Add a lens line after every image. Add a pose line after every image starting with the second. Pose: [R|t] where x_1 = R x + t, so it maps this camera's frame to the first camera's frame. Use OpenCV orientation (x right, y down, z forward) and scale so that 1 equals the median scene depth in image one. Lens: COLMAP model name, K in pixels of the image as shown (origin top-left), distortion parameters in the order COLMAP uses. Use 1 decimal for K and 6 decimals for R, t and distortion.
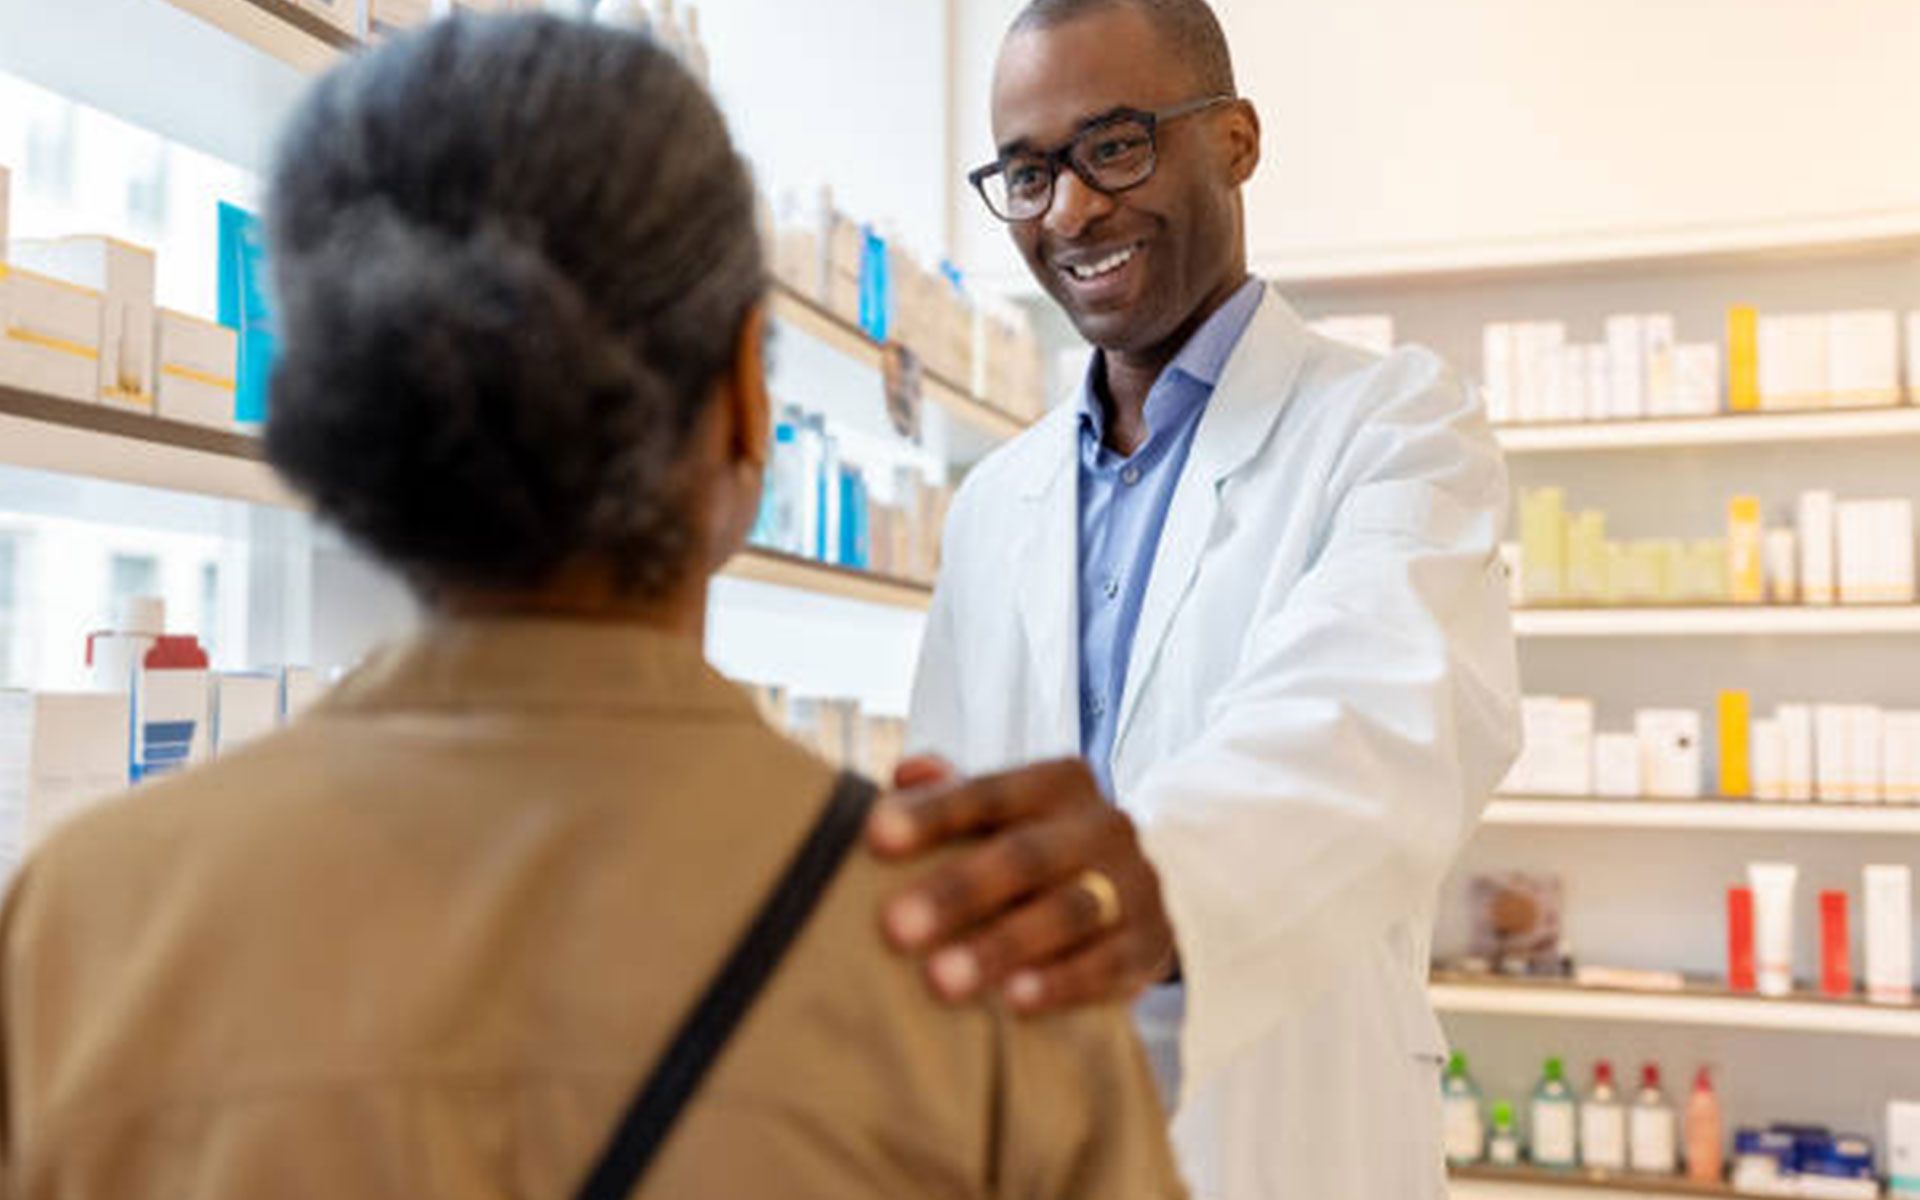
lens RADIAL K [[1733.3, 0, 960.0], [0, 1733.3, 600.0], [0, 0, 1]] dist [0.062714, 0.002721]
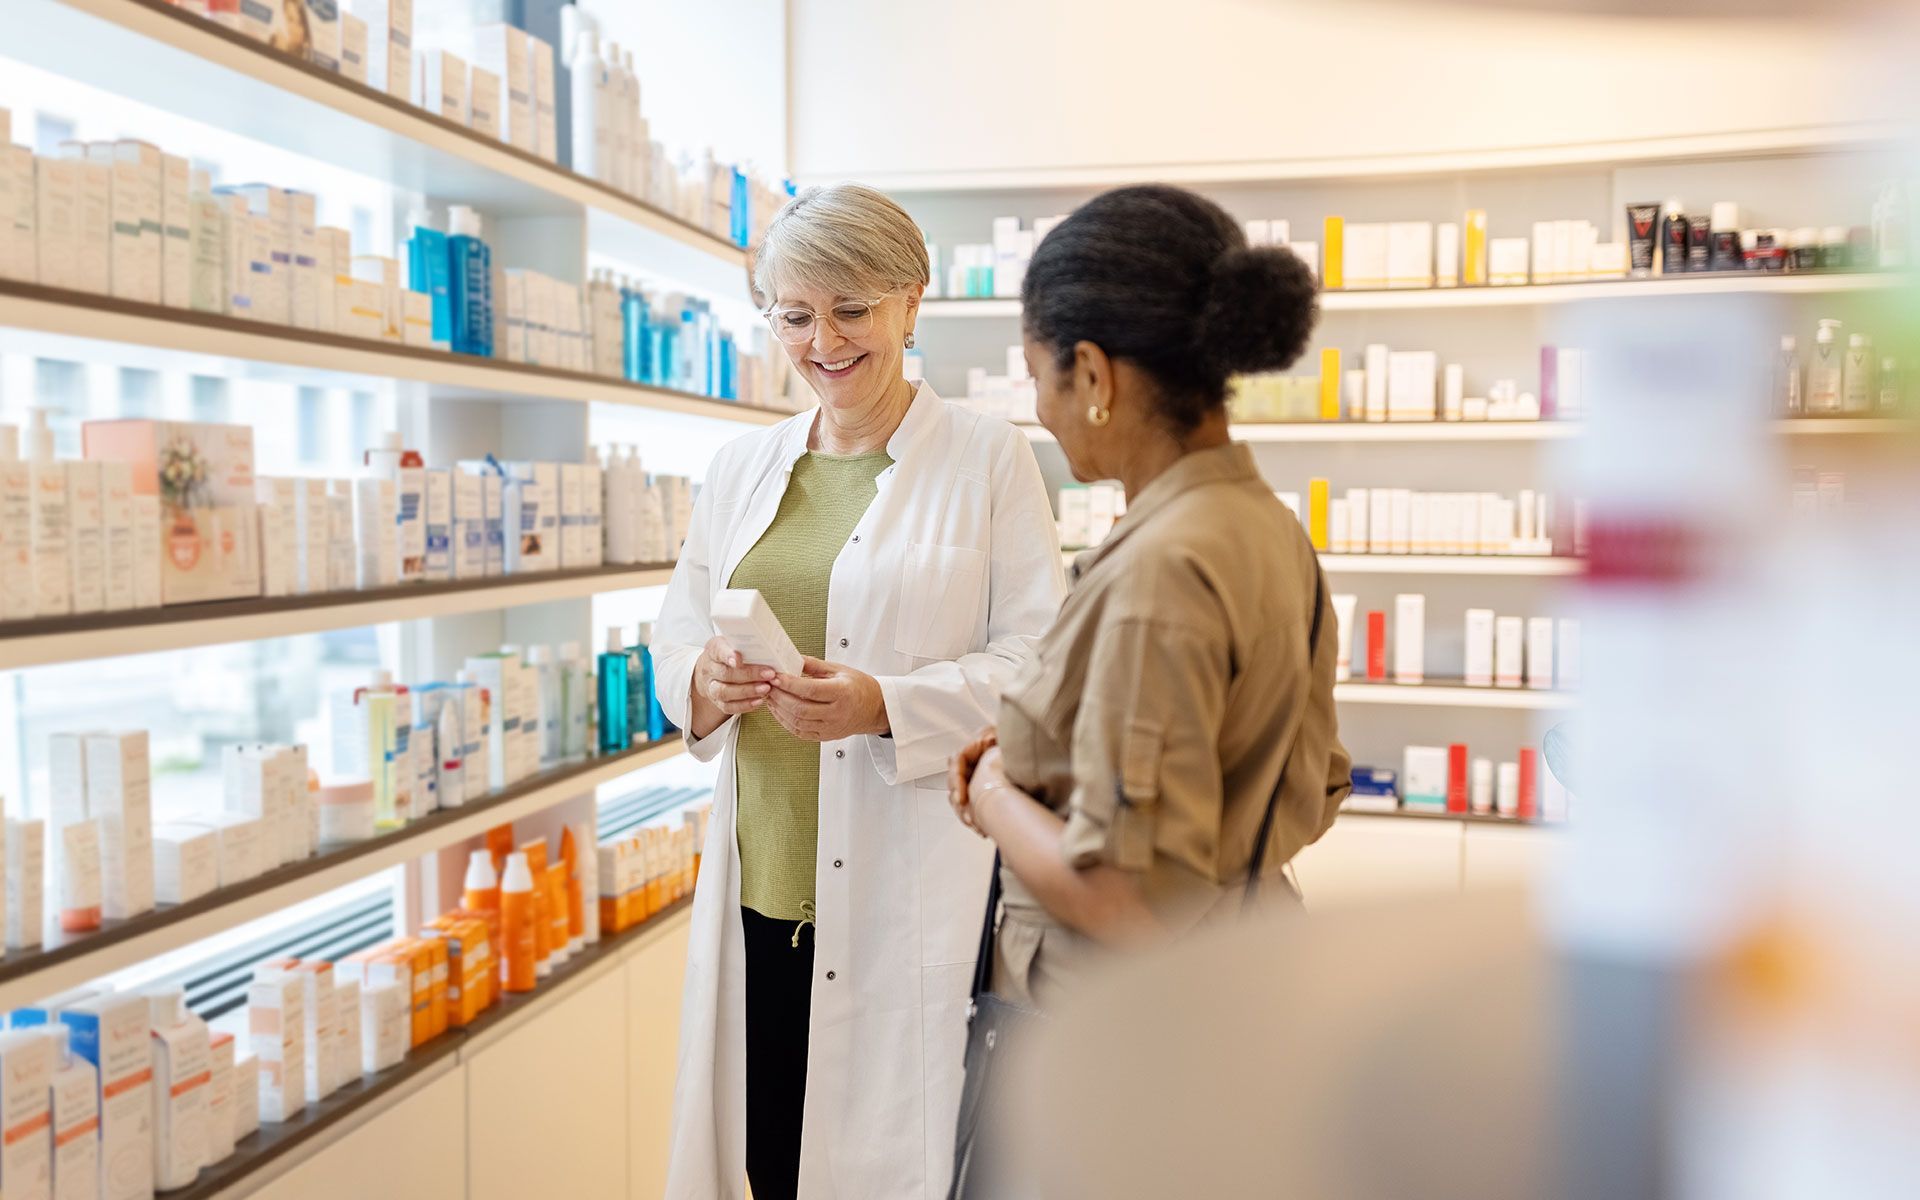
lens RADIAL K [[1733.3, 0, 960.0], [0, 1733.3, 600.0], [0, 0, 1]] dist [0.062714, 0.002721]
pose [[0.995553, -0.005216, 0.094053, -0.003222], [-0.006184, 0.992693, 0.120510, -0.027416], [-0.093995, -0.120555, 0.988247, -0.521562]]
